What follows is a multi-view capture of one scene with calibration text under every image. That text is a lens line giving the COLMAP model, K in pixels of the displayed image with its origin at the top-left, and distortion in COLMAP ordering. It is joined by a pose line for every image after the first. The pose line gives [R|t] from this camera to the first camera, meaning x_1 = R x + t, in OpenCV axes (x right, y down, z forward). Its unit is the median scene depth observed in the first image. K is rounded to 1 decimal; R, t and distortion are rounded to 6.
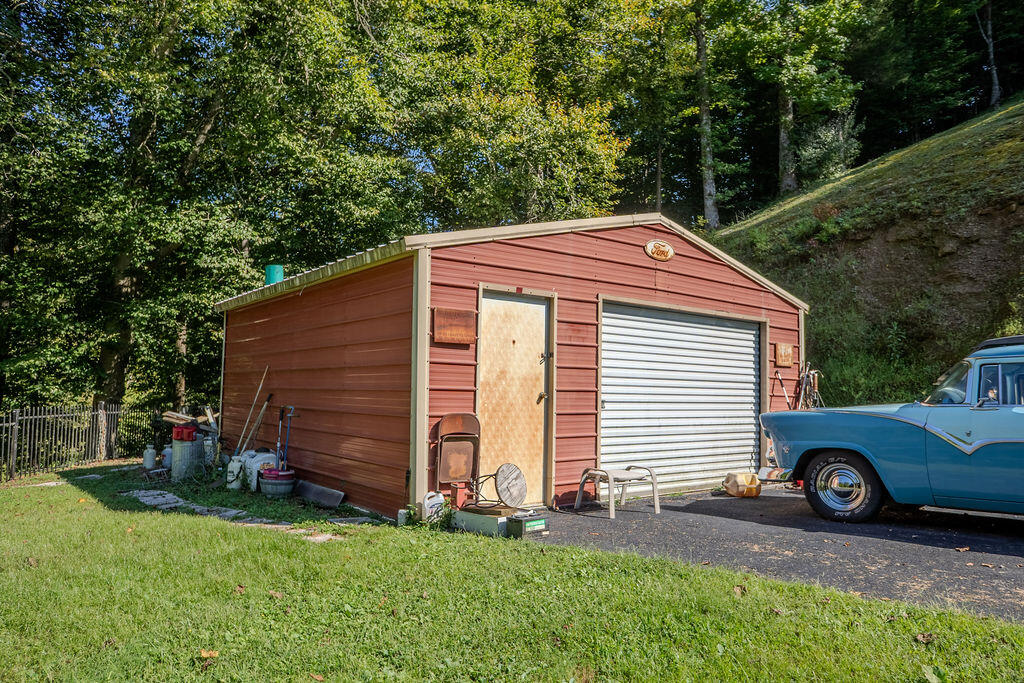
lens RADIAL K [[699.4, 0, 506.9], [0, 699.4, 338.7], [0, 0, 1]] dist [-0.072080, 0.091264]
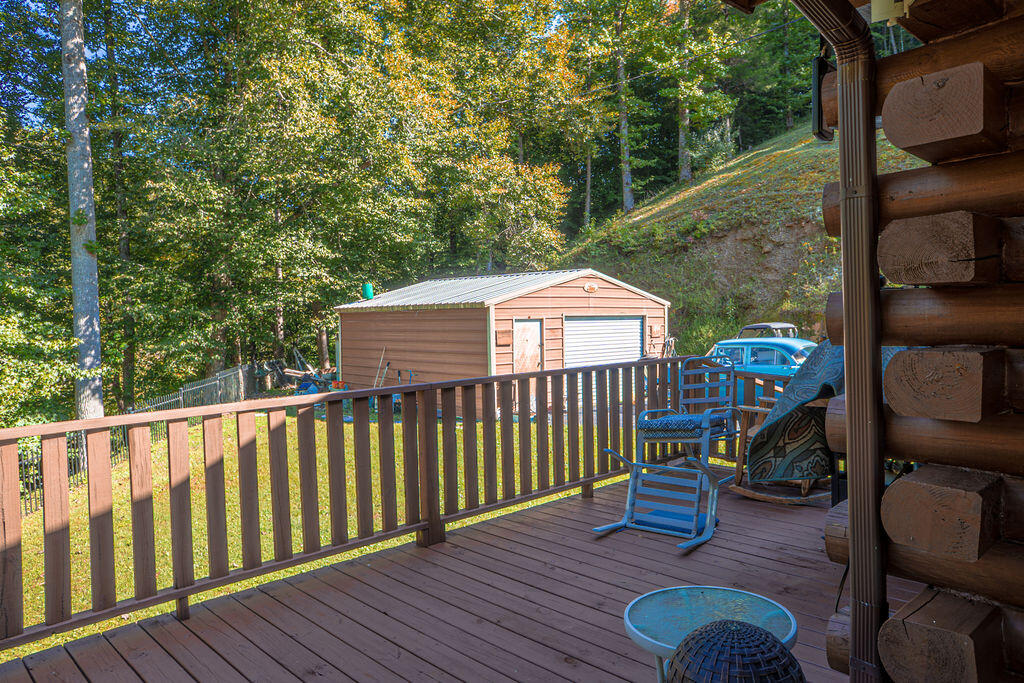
lens RADIAL K [[699.4, 0, 506.9], [0, 699.4, 338.7], [0, 0, 1]] dist [-0.072080, 0.091264]
pose [[0.994878, -0.036503, 0.094267, -0.127314], [0.026124, 0.993690, 0.109080, -0.117767], [-0.097654, -0.106059, 0.989553, -0.577550]]
